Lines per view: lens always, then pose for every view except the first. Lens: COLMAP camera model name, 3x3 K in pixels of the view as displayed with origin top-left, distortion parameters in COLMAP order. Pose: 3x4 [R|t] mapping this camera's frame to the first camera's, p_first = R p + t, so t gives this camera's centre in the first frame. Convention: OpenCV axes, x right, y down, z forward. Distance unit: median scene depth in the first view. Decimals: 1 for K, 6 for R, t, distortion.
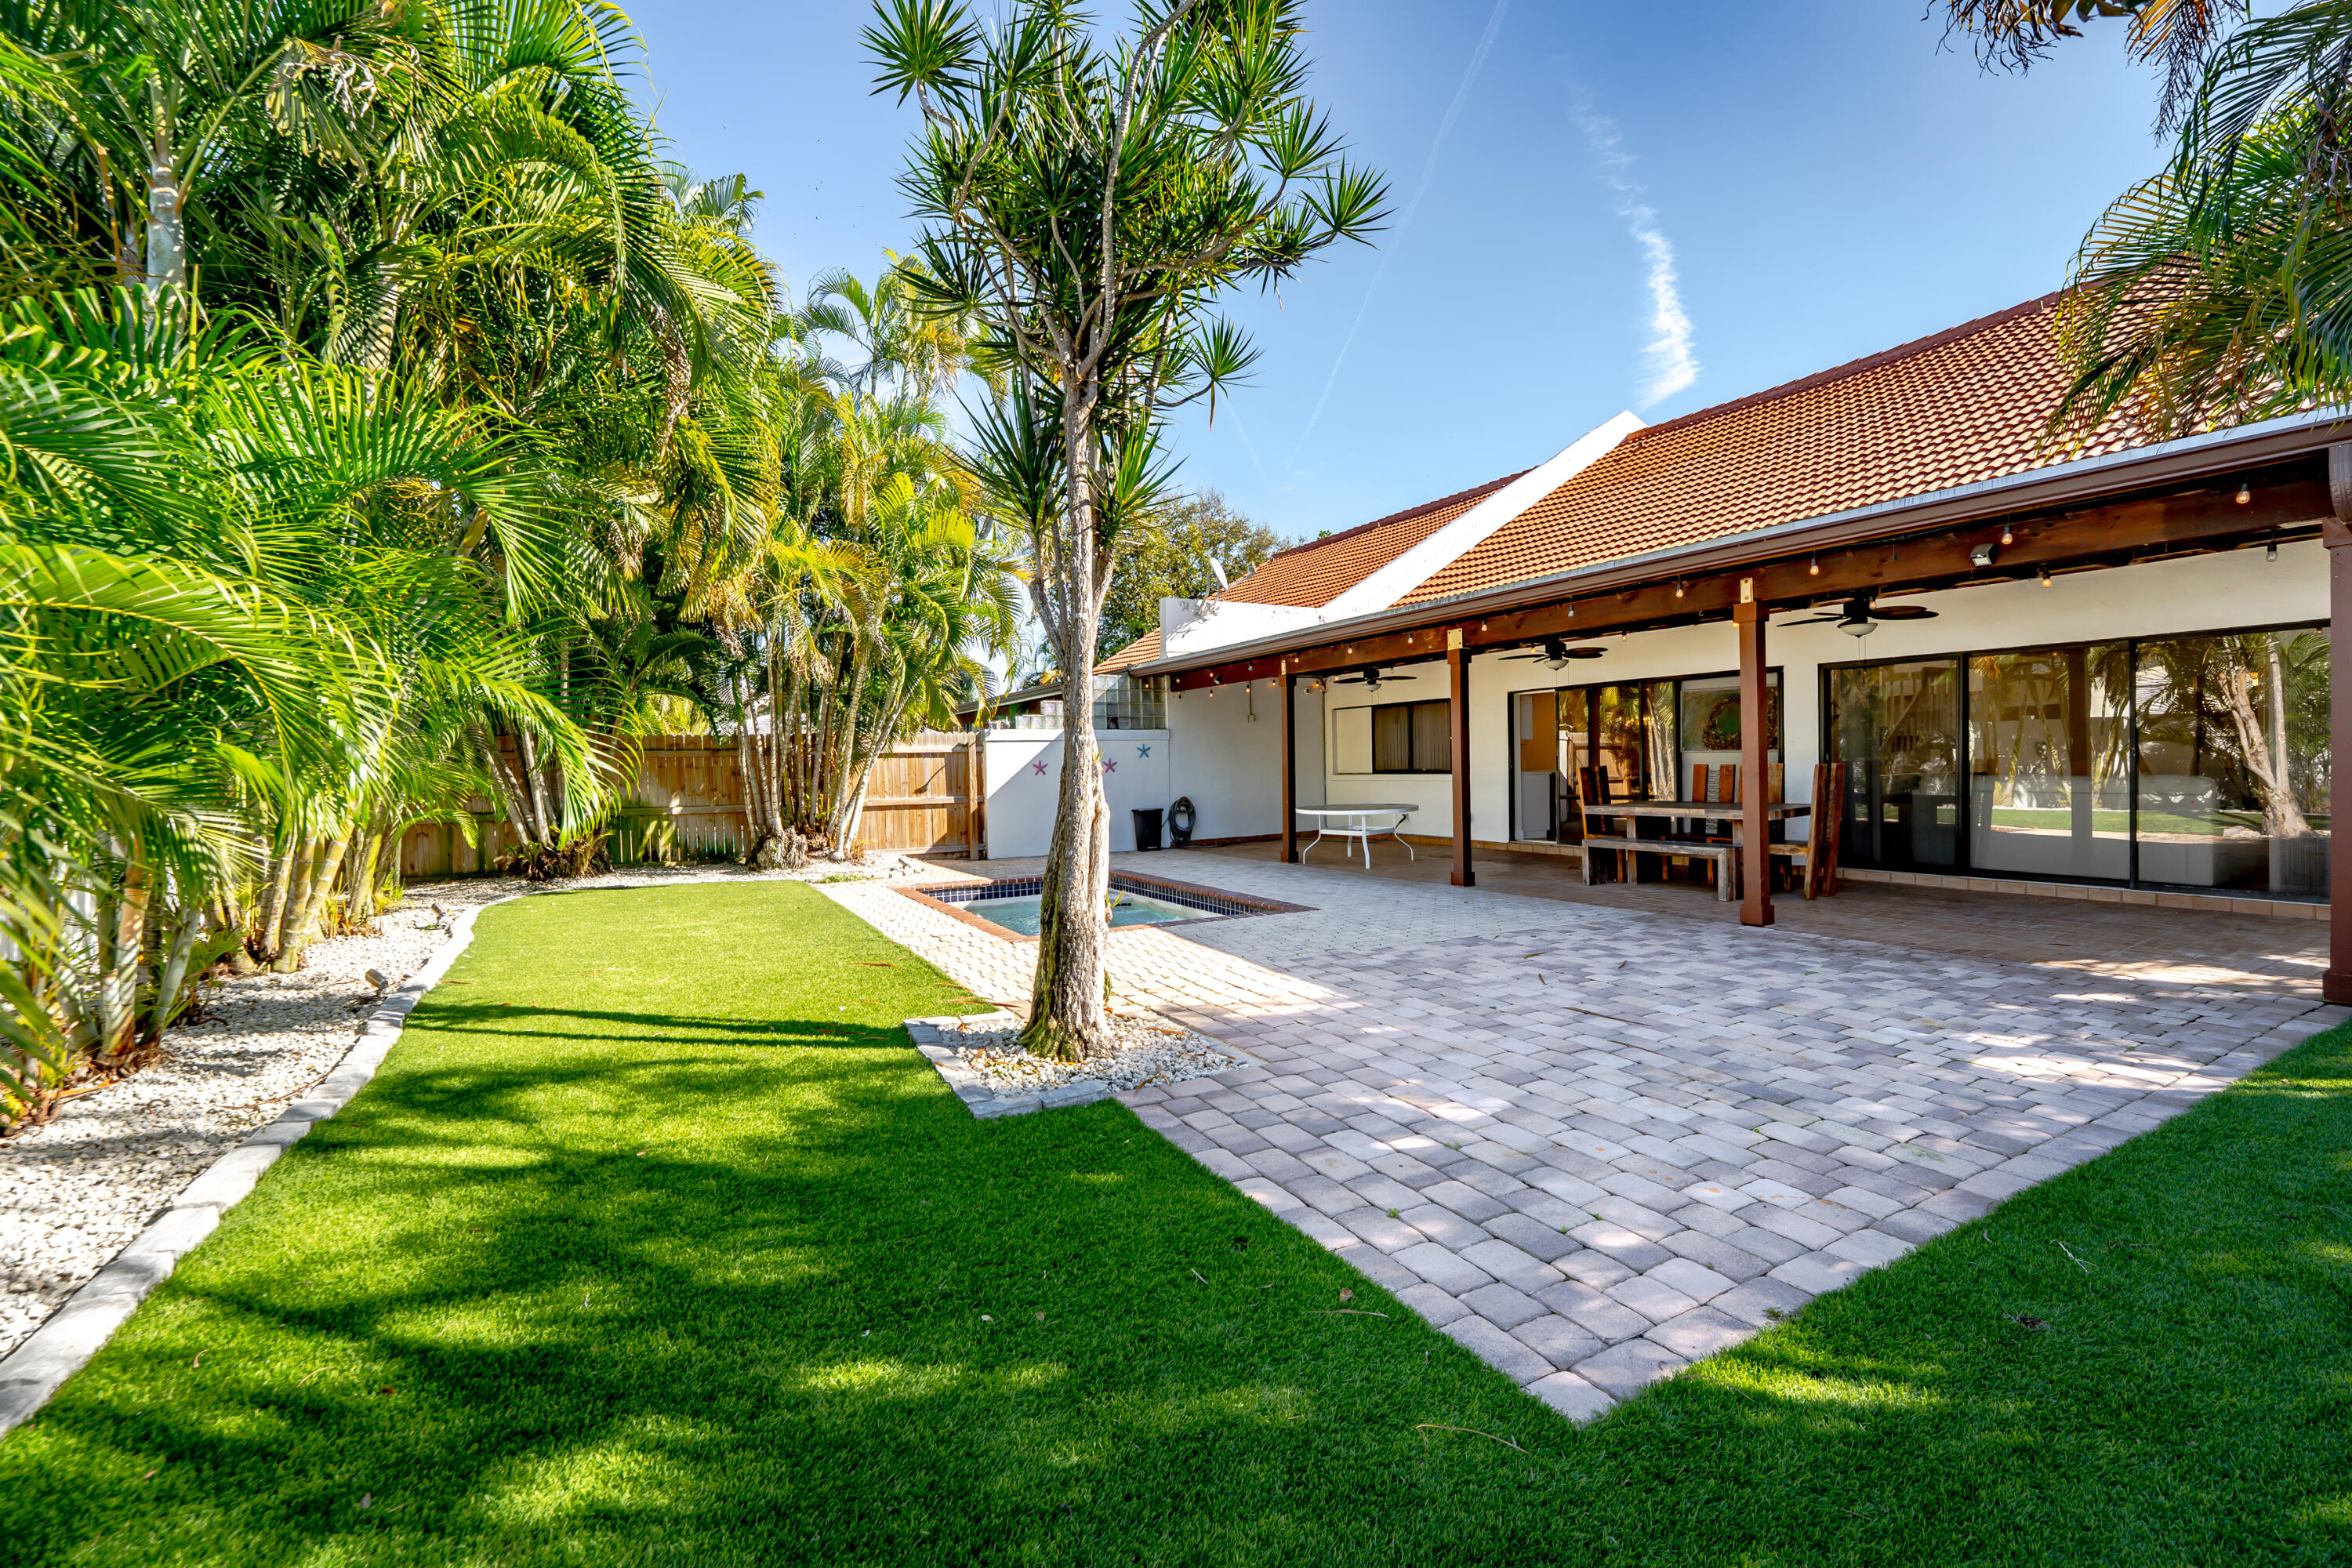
lens RADIAL K [[984.8, 0, 1173.8], [0, 984.8, 755.6], [0, 0, 1]] dist [-0.022286, 0.000057]
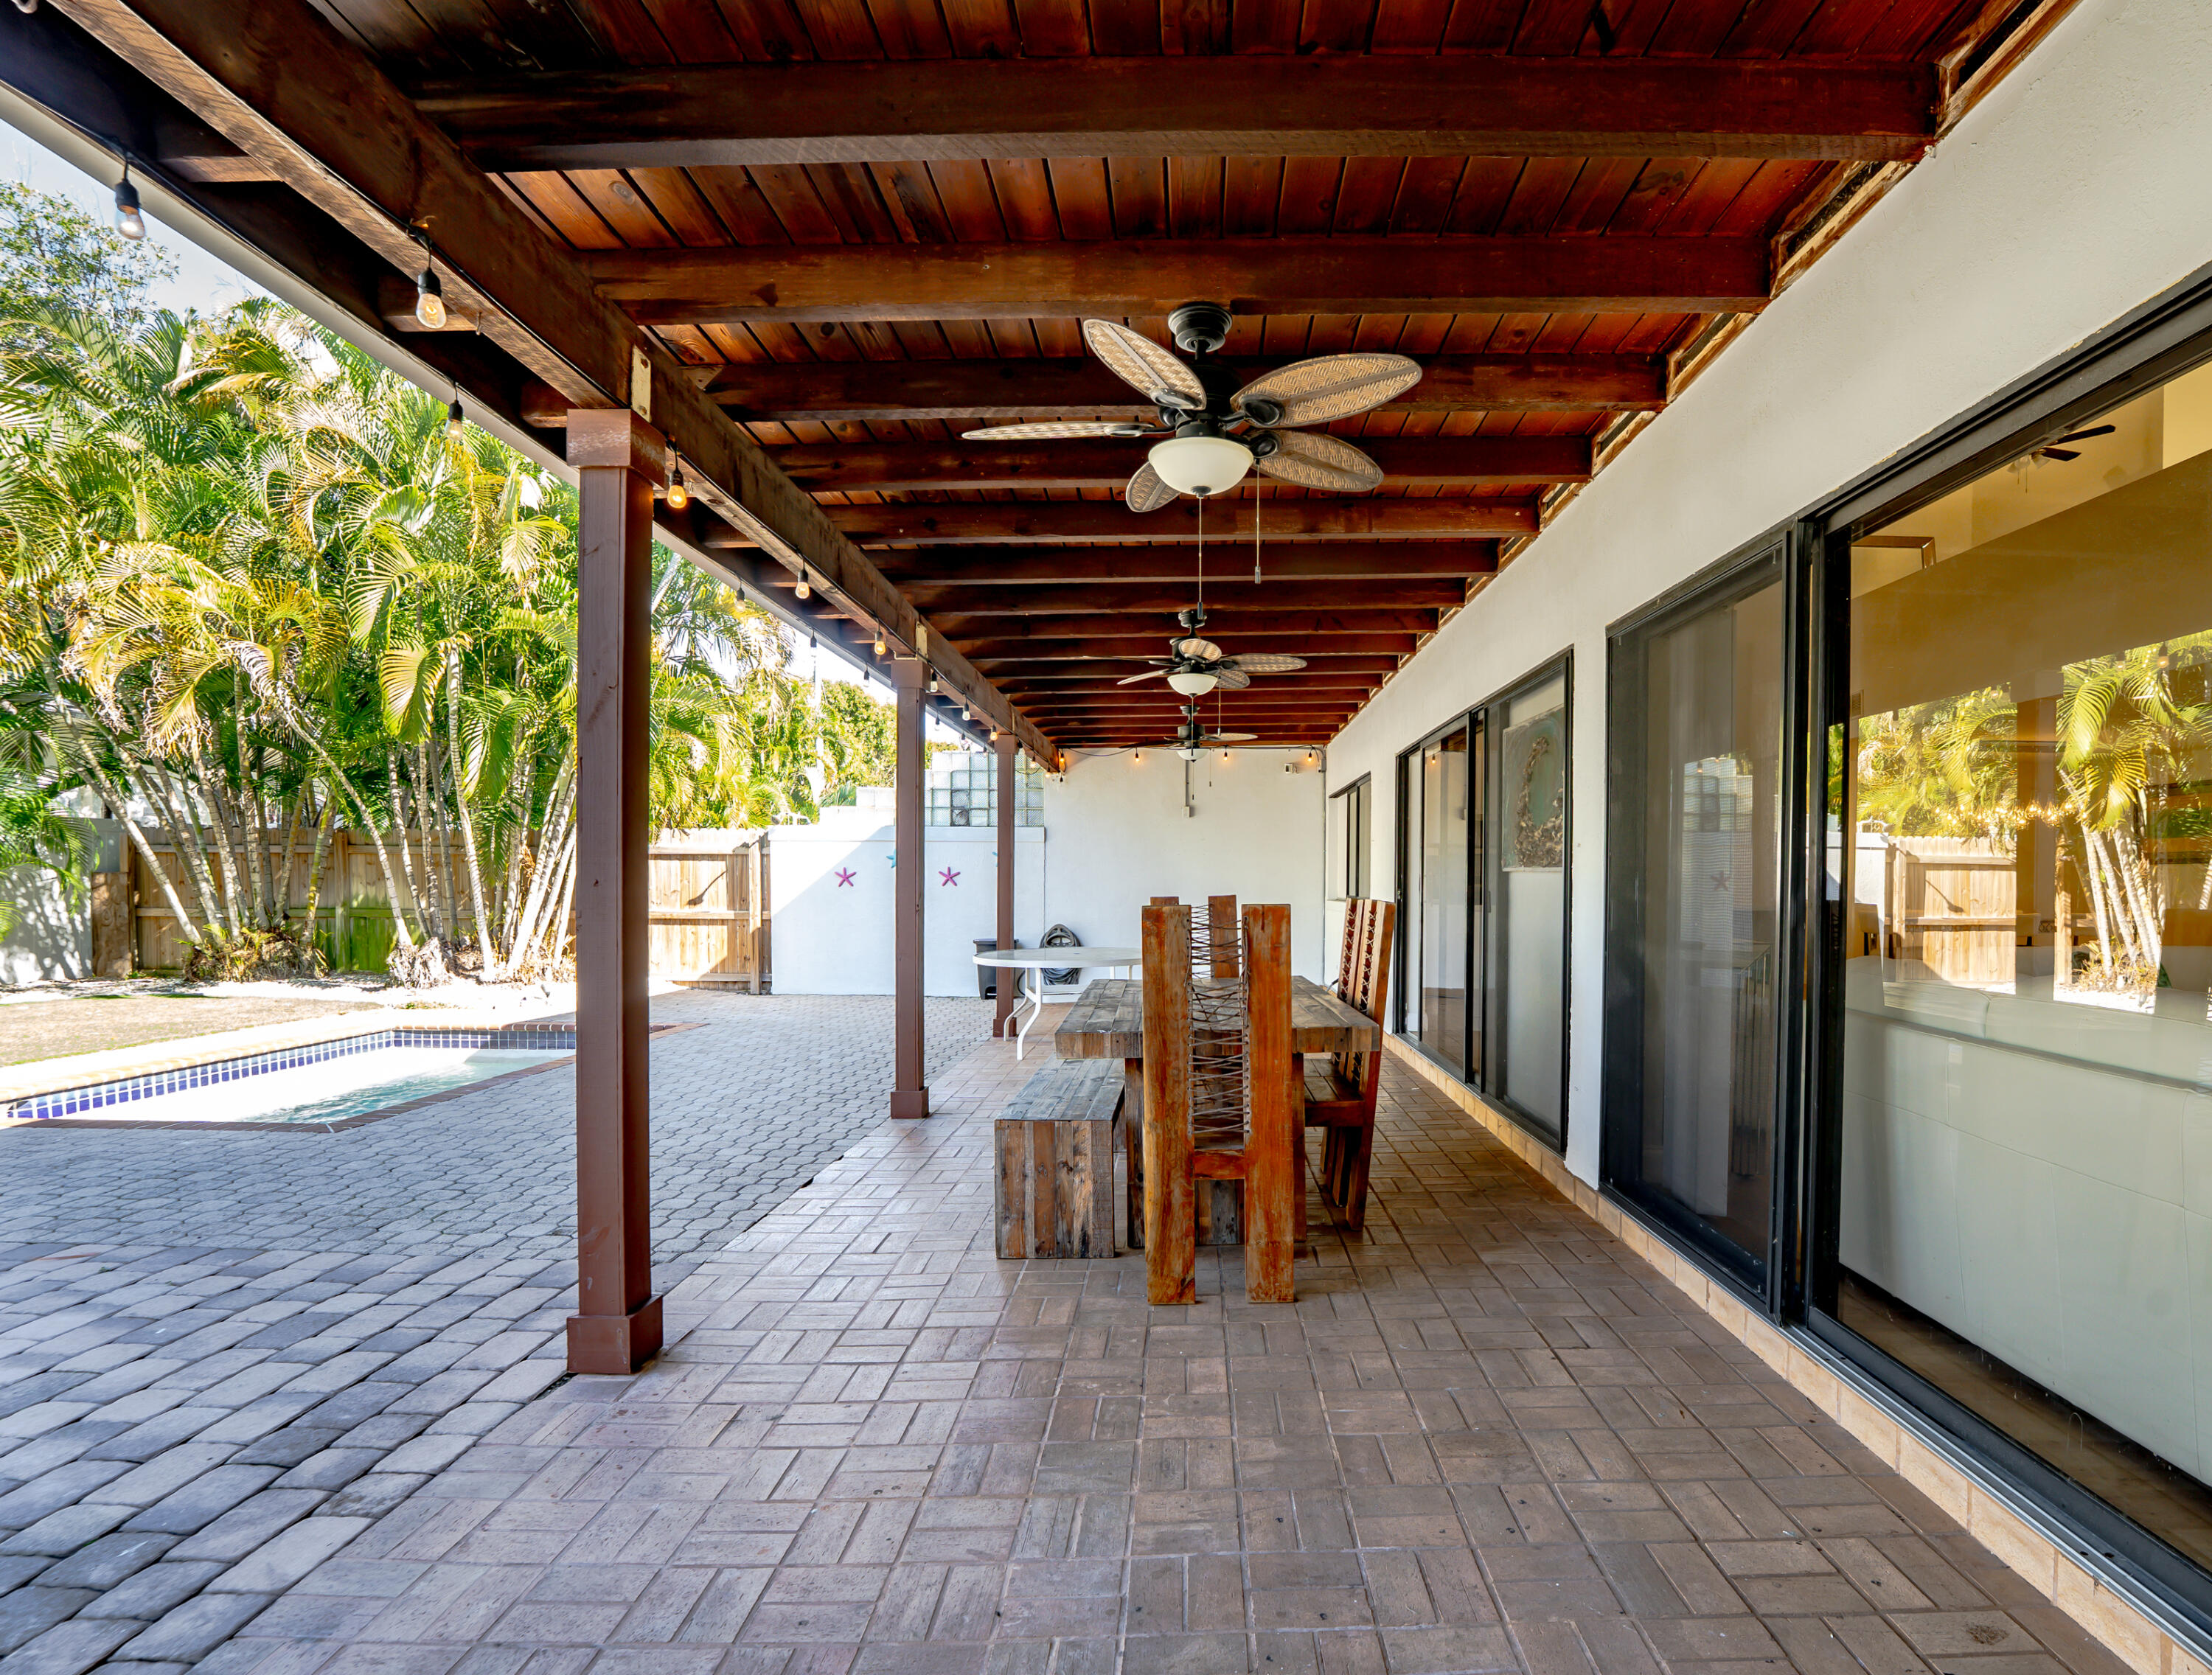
lens RADIAL K [[1109.7, 0, 1109.1], [0, 1109.7, 885.9], [0, 0, 1]] dist [-0.000152, 0.000038]
pose [[0.861738, 0.026953, -0.506637, 0.554831], [-0.018121, 0.999586, 0.022357, -0.003823], [0.507030, -0.010085, 0.861869, 0.450429]]
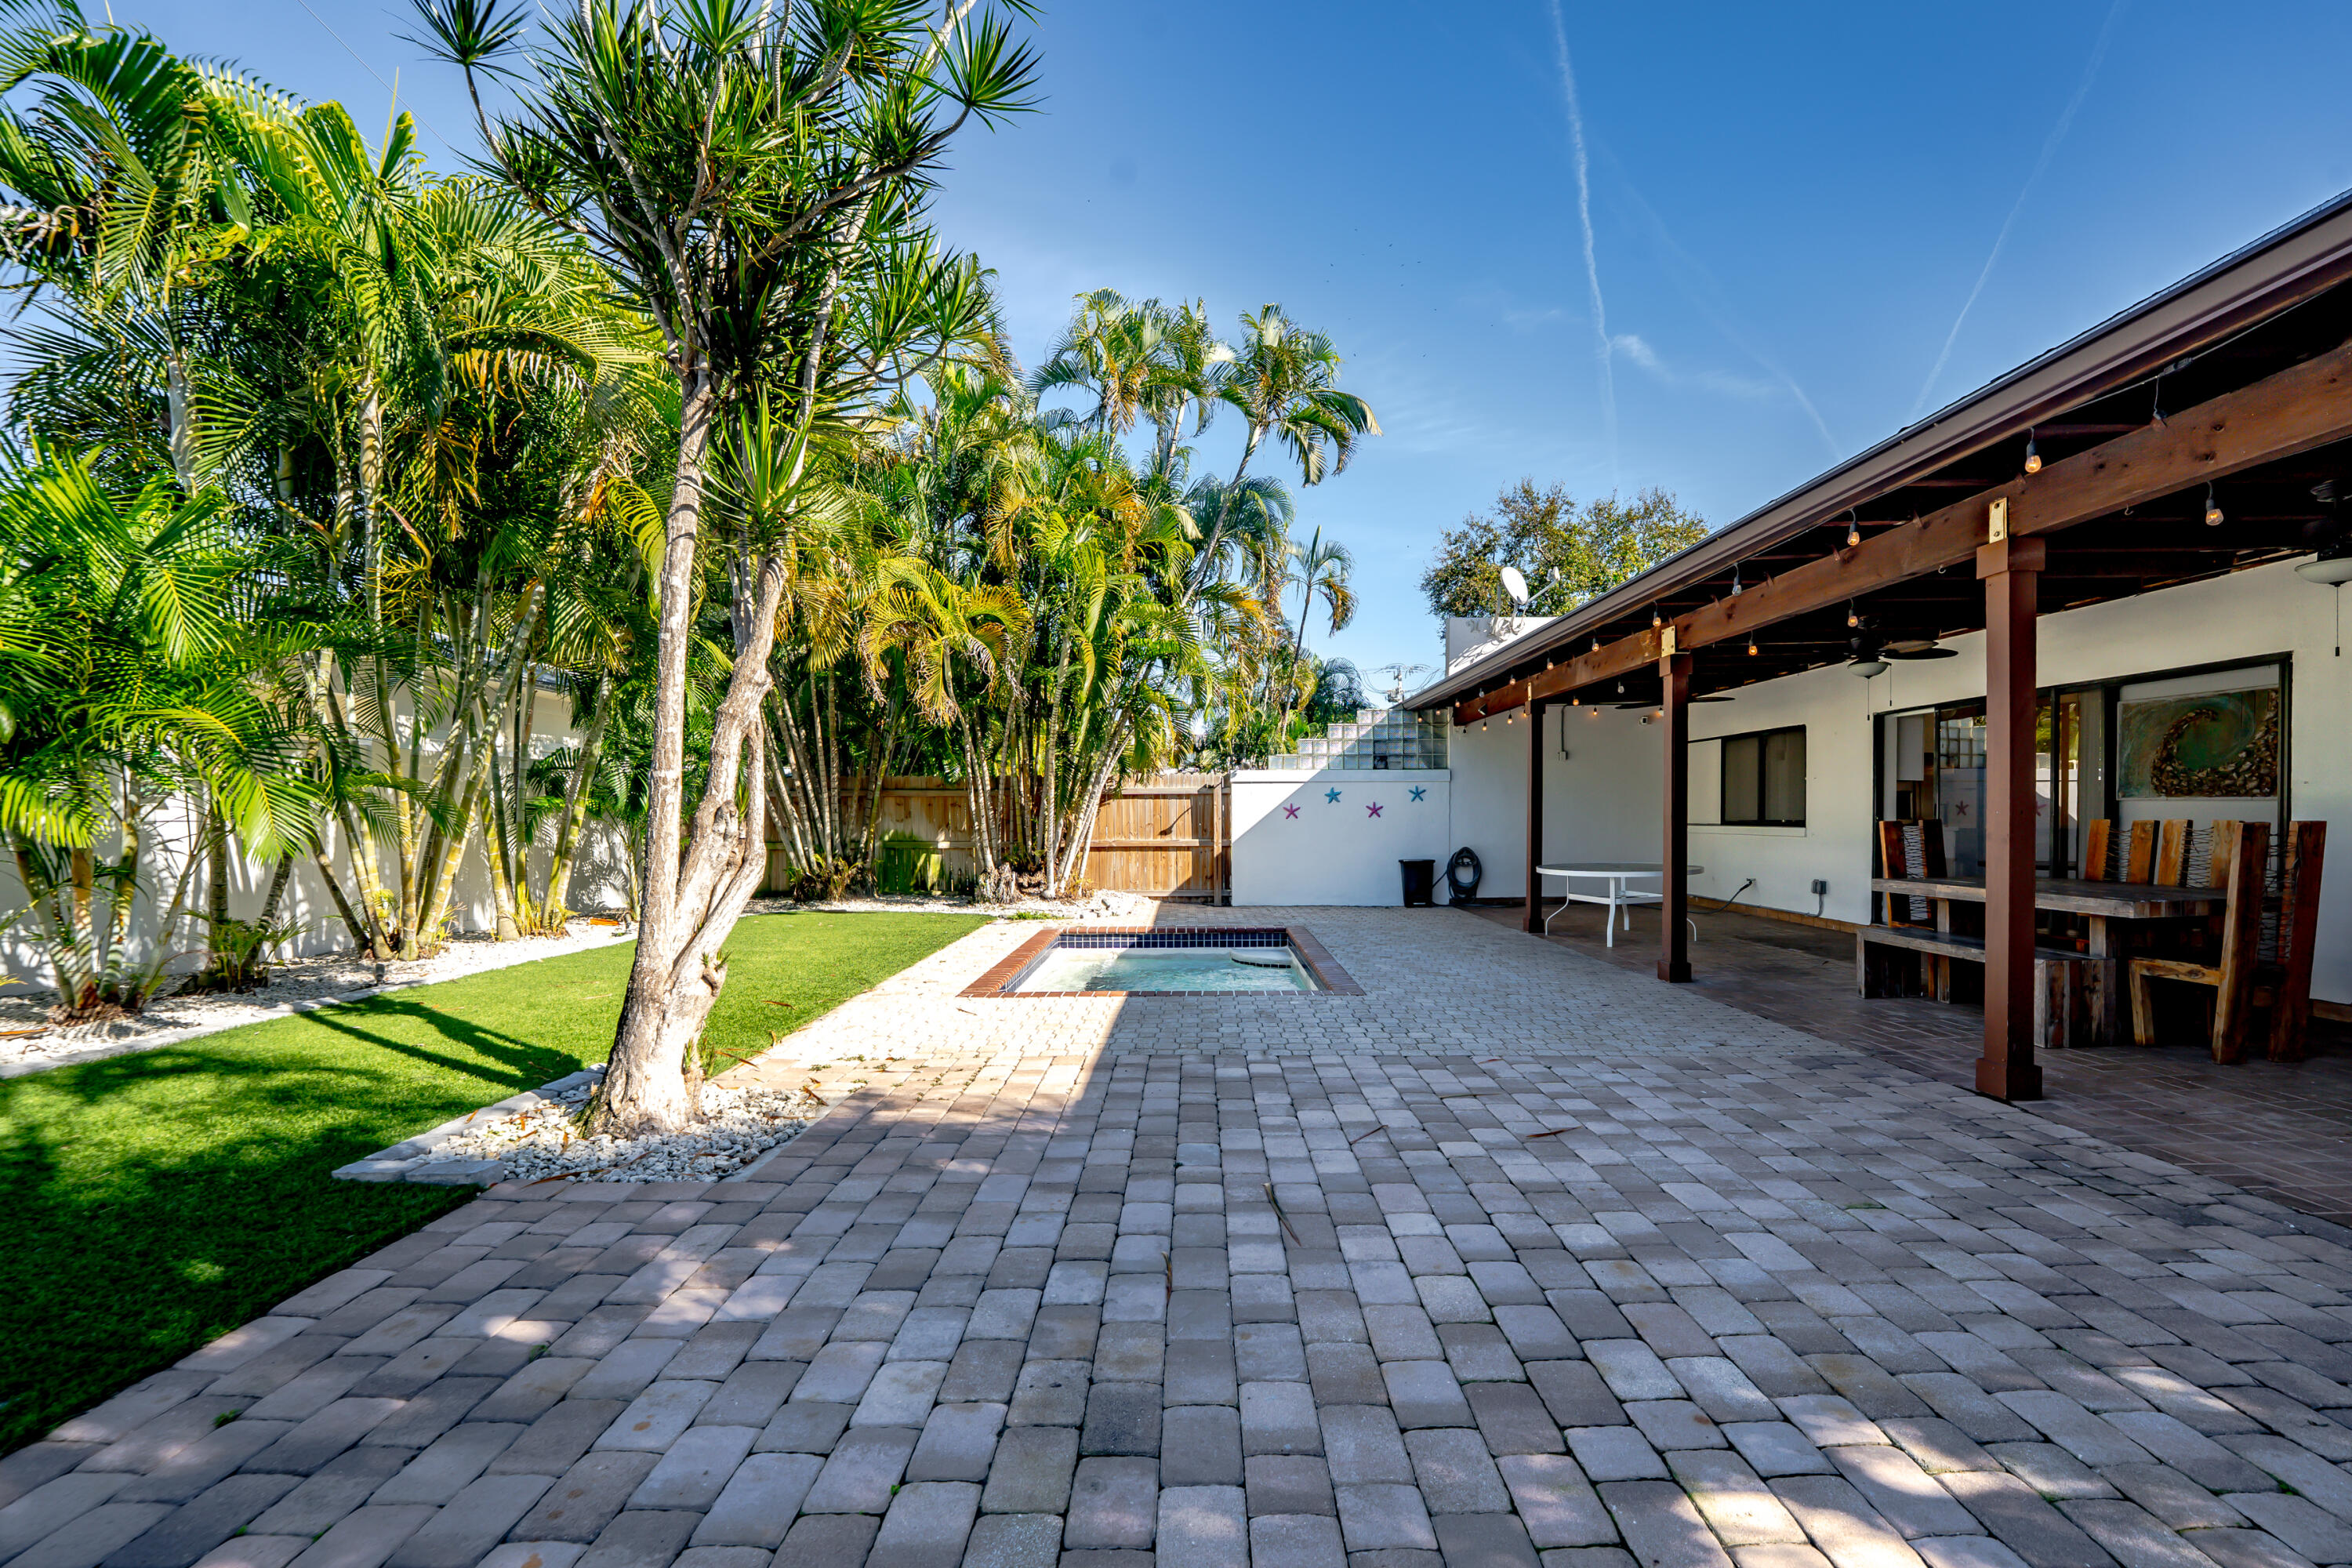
lens RADIAL K [[987.7, 0, 1176.0], [0, 987.7, 784.0], [0, 0, 1]] dist [-0.018467, 0.000725]
pose [[0.875492, 0.001361, -0.483231, 0.263060], [-0.008442, 0.999887, -0.012478, -0.000794], [0.483159, 0.015003, 0.875404, 0.155430]]
